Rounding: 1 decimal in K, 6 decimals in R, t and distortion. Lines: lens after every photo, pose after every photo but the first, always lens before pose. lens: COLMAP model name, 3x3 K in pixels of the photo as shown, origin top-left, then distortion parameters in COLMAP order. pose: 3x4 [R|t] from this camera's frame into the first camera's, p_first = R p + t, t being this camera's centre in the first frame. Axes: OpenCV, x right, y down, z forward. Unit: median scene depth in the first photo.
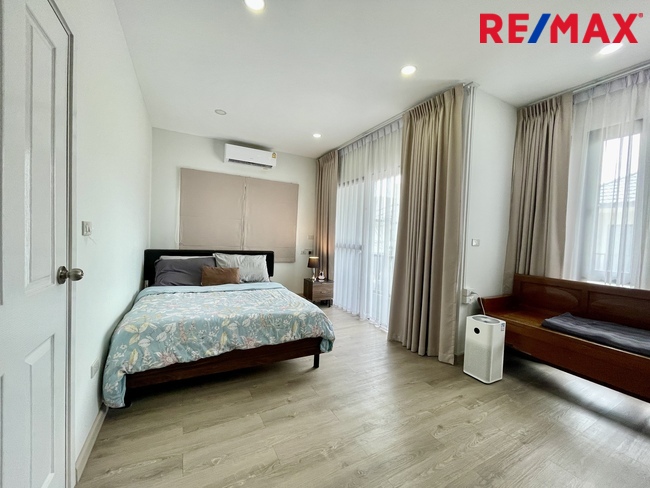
lens RADIAL K [[265.5, 0, 323.6], [0, 265.5, 245.7], [0, 0, 1]] dist [0.002346, 0.000428]
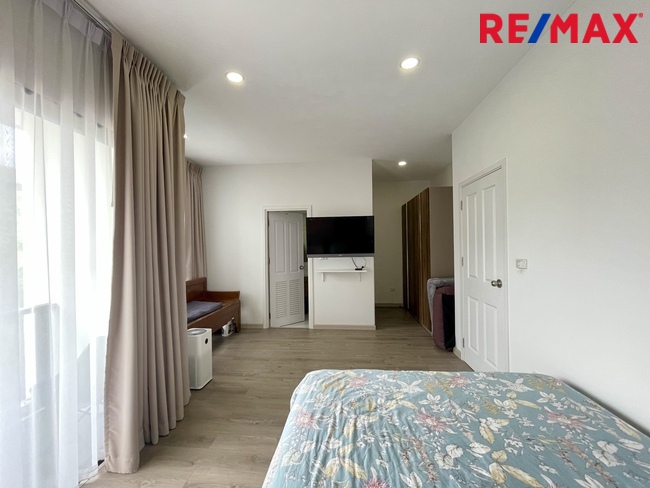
lens RADIAL K [[265.5, 0, 323.6], [0, 265.5, 245.7], [0, 0, 1]] dist [0.002346, 0.000428]
pose [[-0.837141, -0.025775, 0.546380, -0.446667], [0.001316, 0.998791, 0.049133, -0.139602], [-0.546986, 0.041850, -0.836095, 1.653870]]
